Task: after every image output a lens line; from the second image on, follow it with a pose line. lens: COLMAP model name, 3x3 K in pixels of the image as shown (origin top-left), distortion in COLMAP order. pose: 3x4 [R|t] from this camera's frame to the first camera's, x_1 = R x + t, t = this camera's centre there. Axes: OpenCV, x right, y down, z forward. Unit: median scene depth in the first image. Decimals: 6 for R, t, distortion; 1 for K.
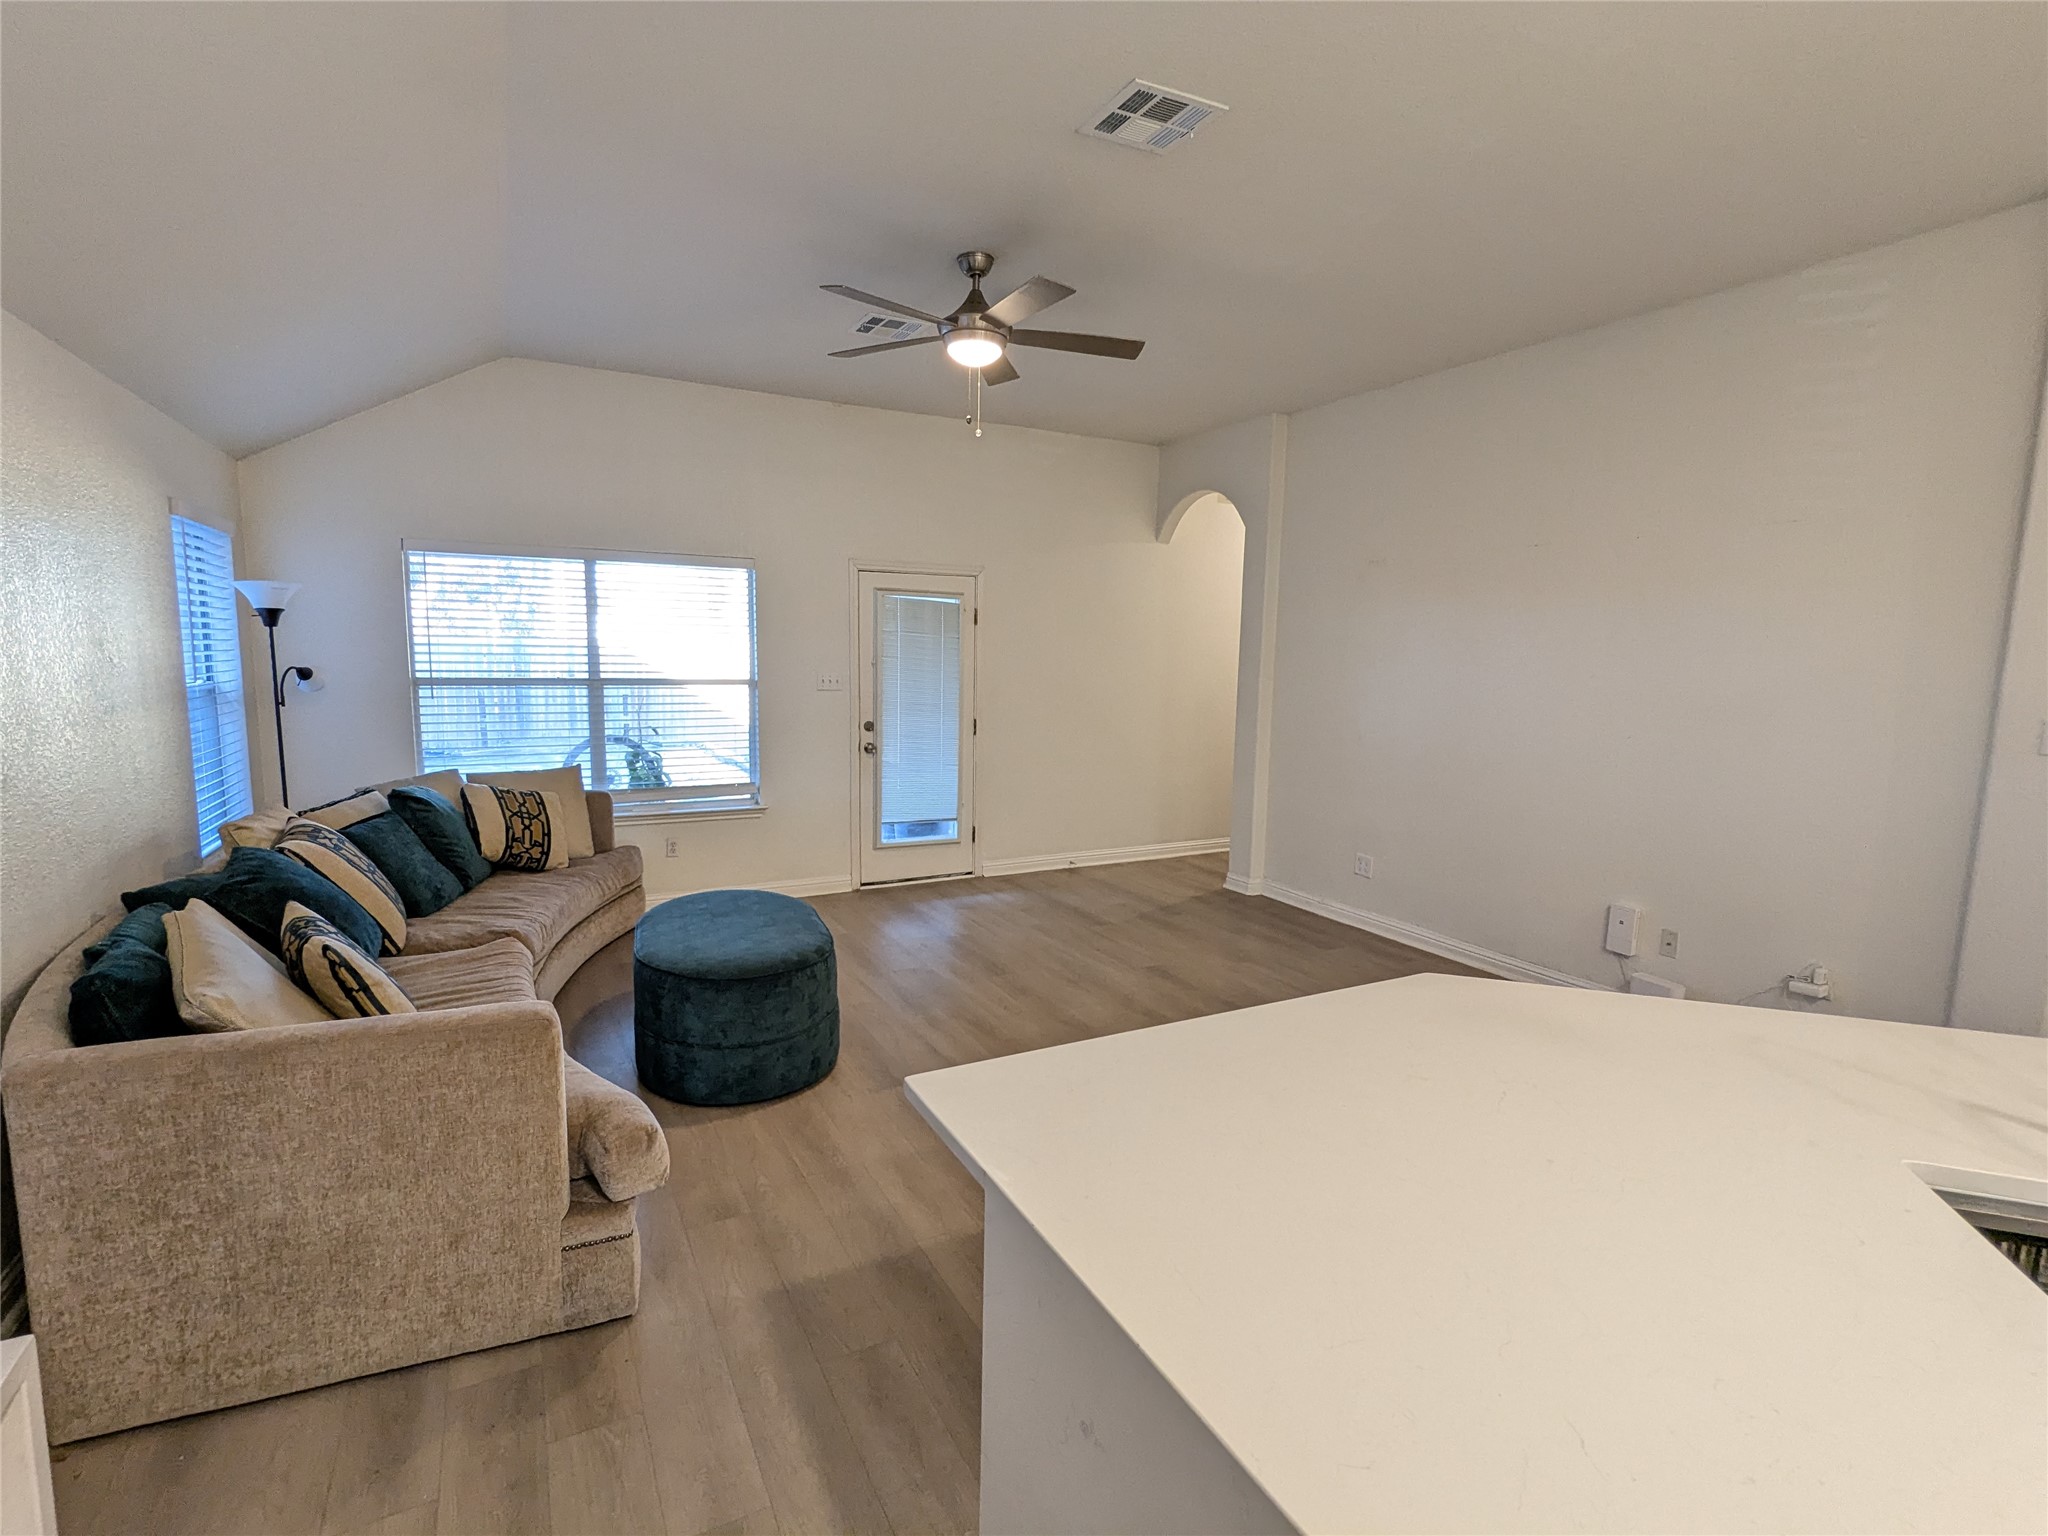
lens RADIAL K [[967.5, 0, 1024.3], [0, 967.5, 763.1], [0, 0, 1]] dist [0.001395, 0.000910]
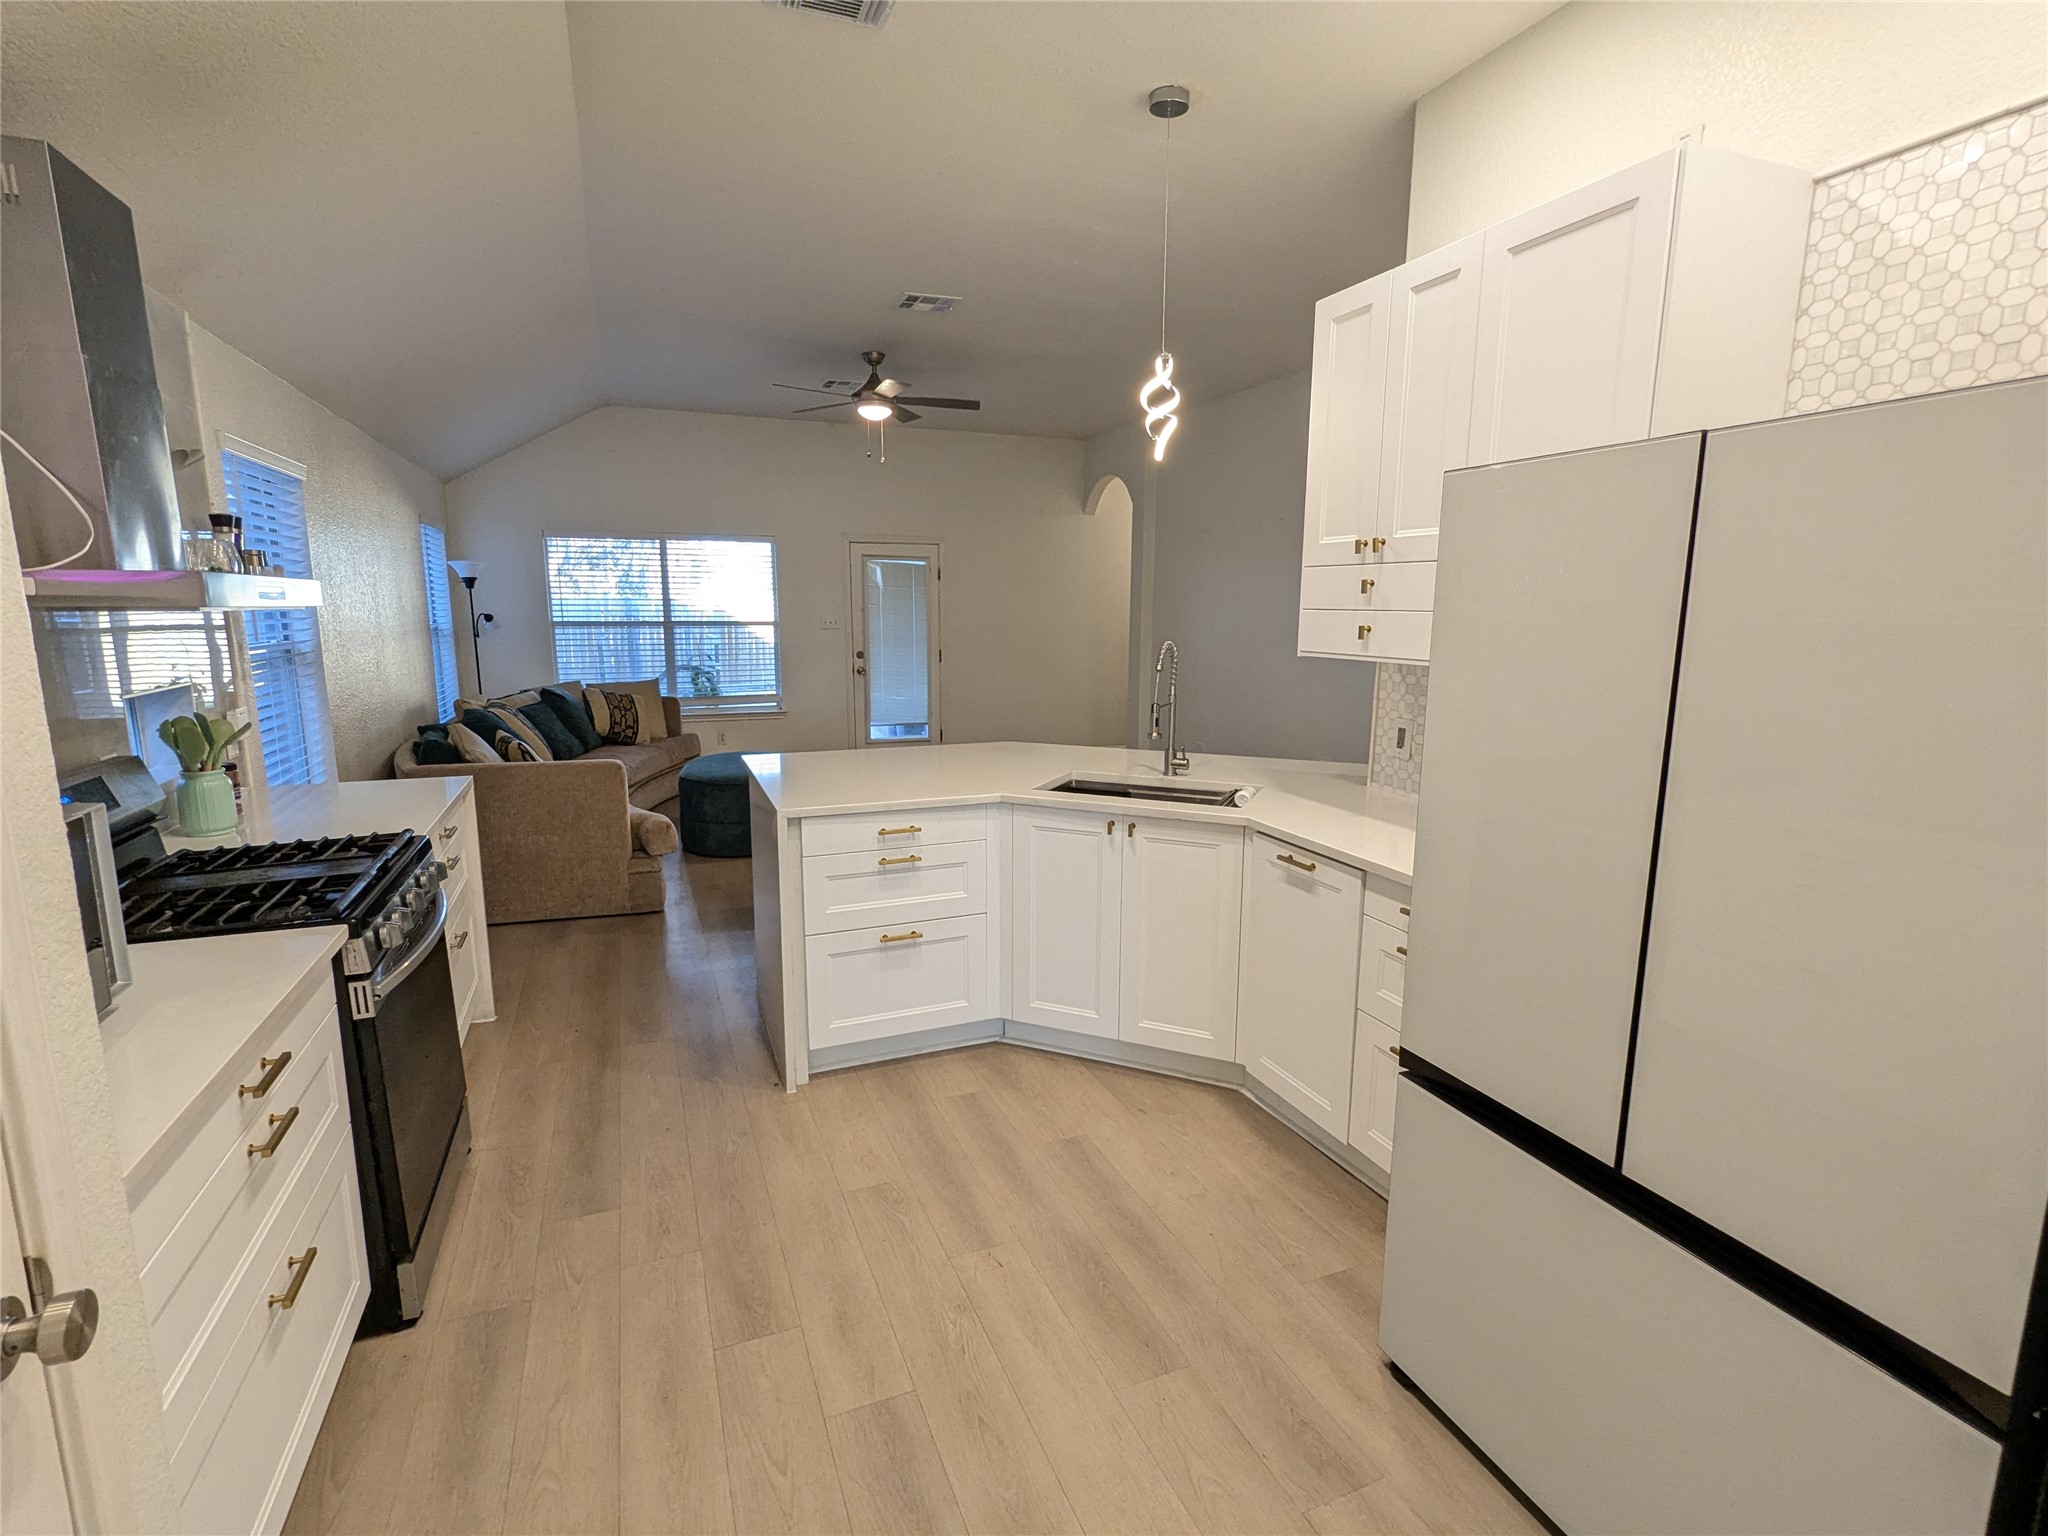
lens RADIAL K [[967.5, 0, 1026.6], [0, 967.5, 763.7], [0, 0, 1]] dist [0.001395, 0.000910]
pose [[0.994826, 0.003061, -0.101550, 0.292125], [0.001617, 0.998942, 0.045951, 0.073010], [0.101583, -0.045877, 0.993769, -0.488490]]
